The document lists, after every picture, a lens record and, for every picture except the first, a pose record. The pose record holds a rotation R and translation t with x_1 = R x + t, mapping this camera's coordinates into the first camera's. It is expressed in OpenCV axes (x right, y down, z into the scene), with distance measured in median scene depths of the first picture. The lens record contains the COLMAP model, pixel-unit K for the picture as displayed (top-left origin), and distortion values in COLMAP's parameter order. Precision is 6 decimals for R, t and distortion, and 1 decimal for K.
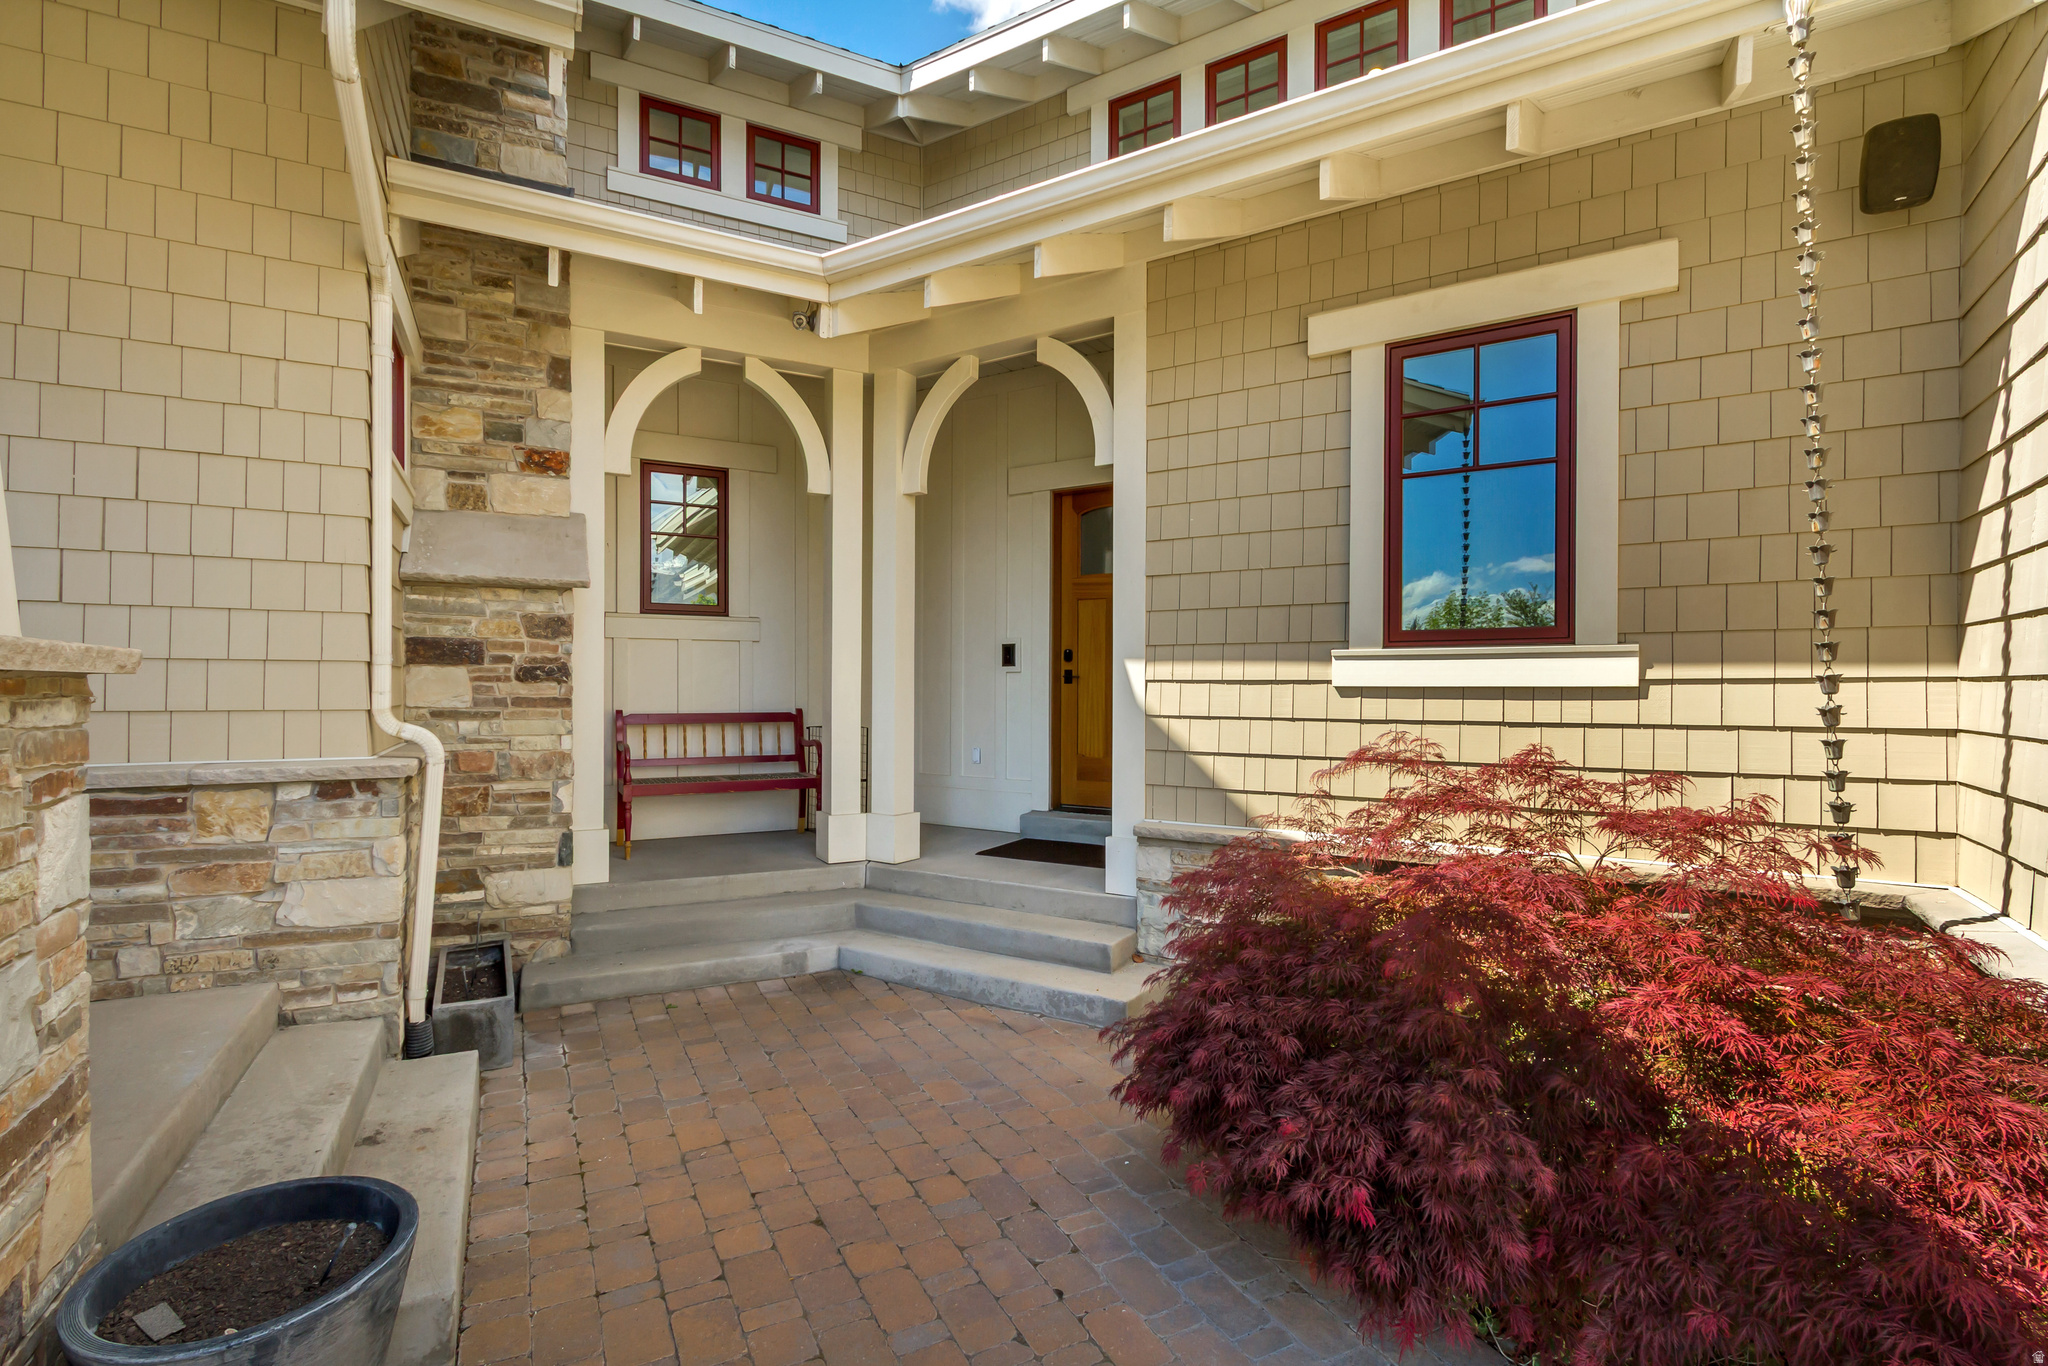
lens RADIAL K [[941.2, 0, 1030.0], [0, 941.2, 686.7], [0, 0, 1]] dist [0.001333, 0.001492]
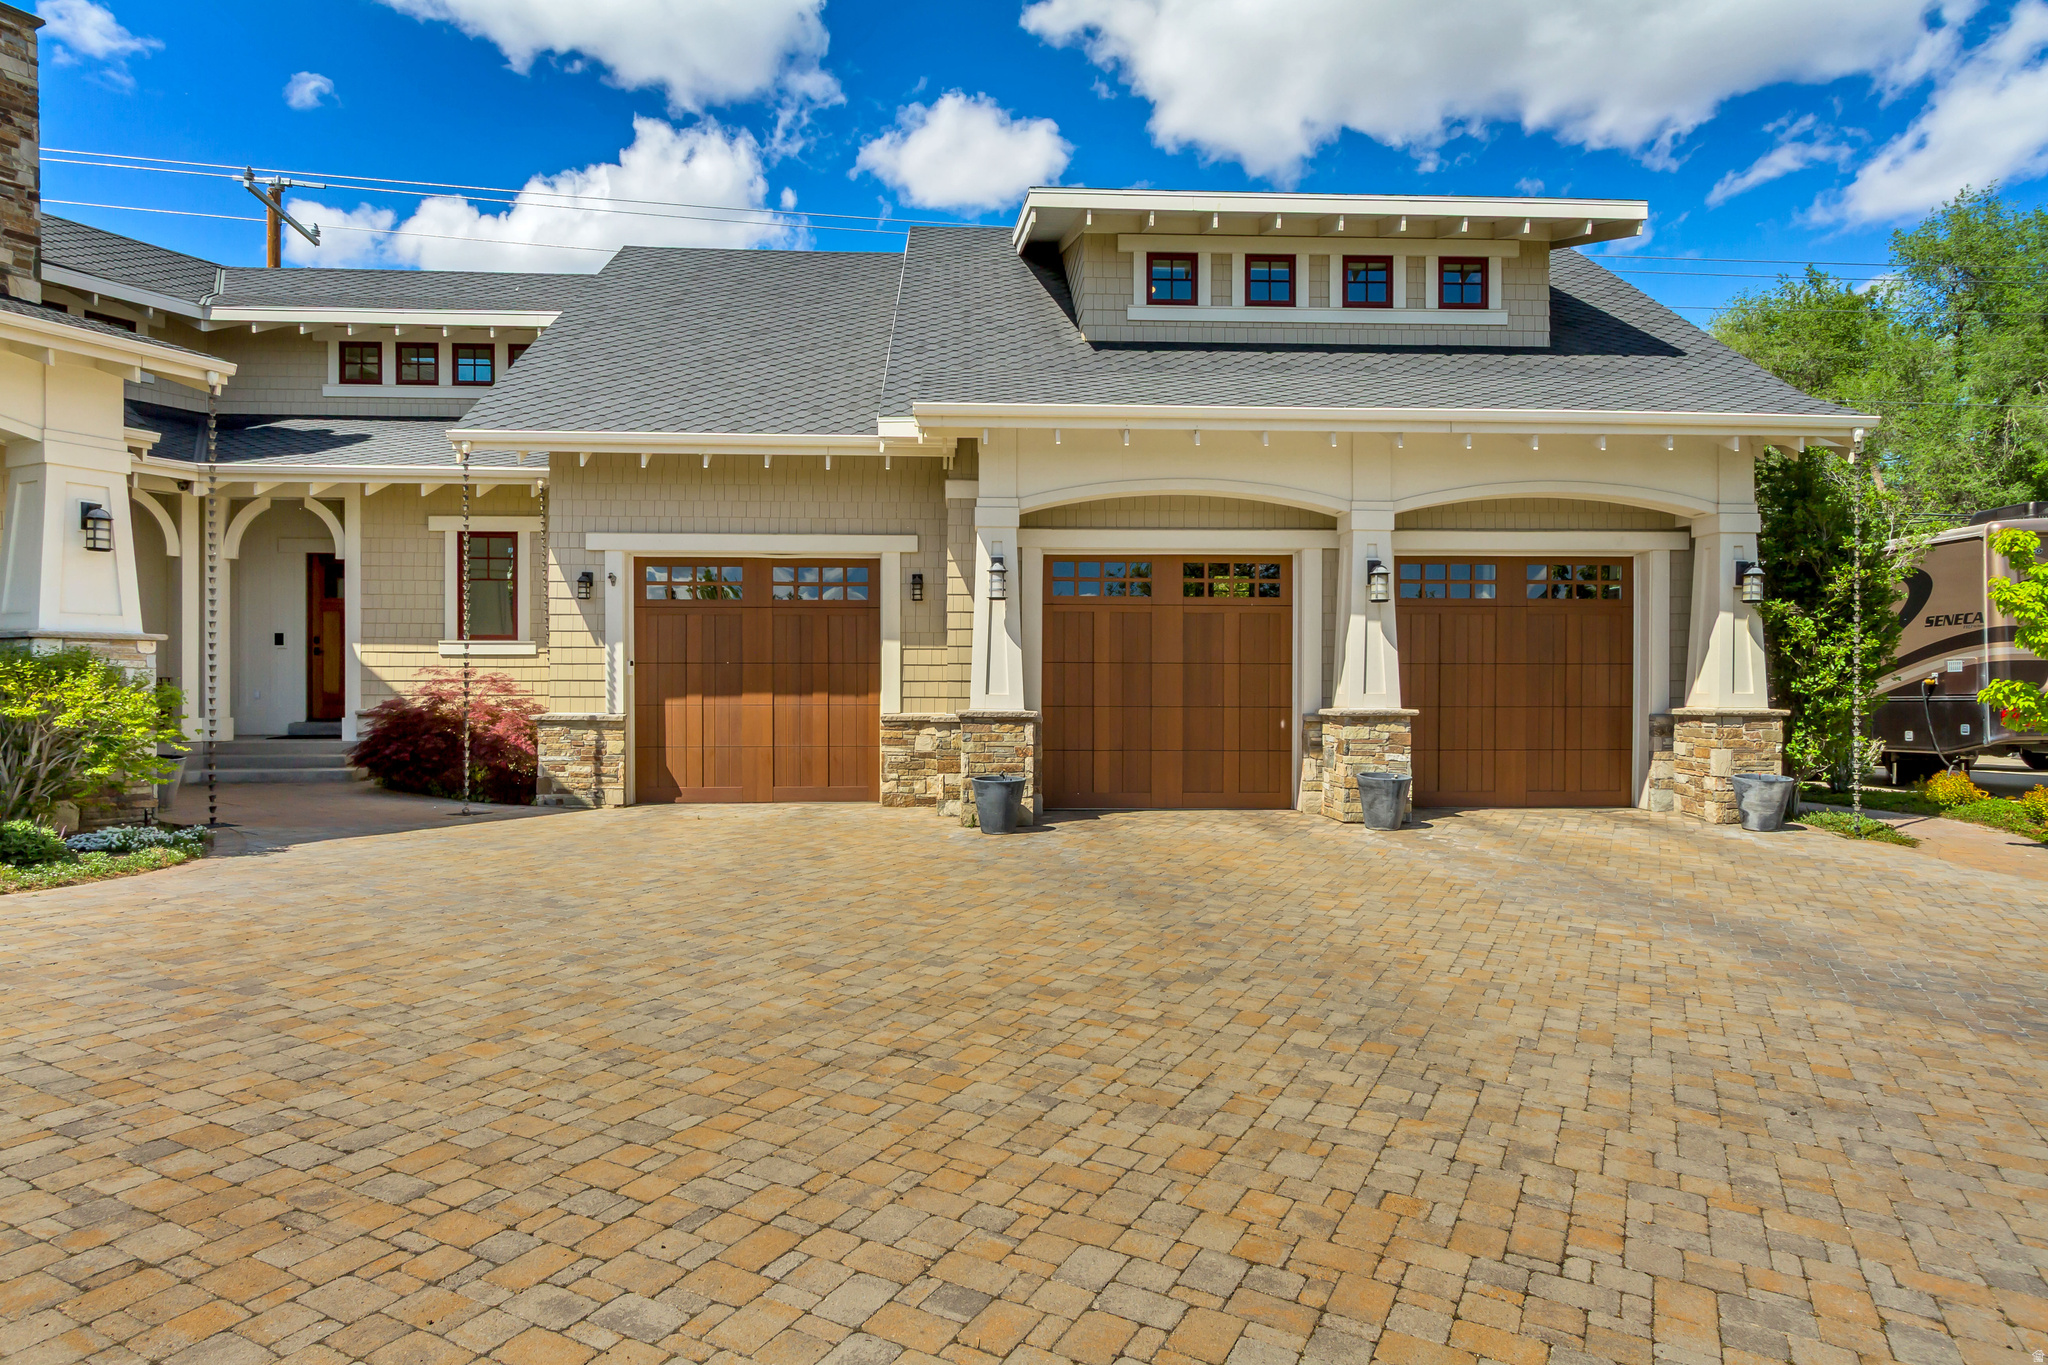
lens RADIAL K [[1208.9, 0, 1035.1], [0, 1208.9, 682.8], [0, 0, 1]] dist [0.013577, -0.003830]
pose [[0.818101, -0.001027, 0.575074, -0.246897], [0.000568, 0.999999, 0.000977, 0.070046], [-0.575074, -0.000473, 0.818101, -2.490740]]
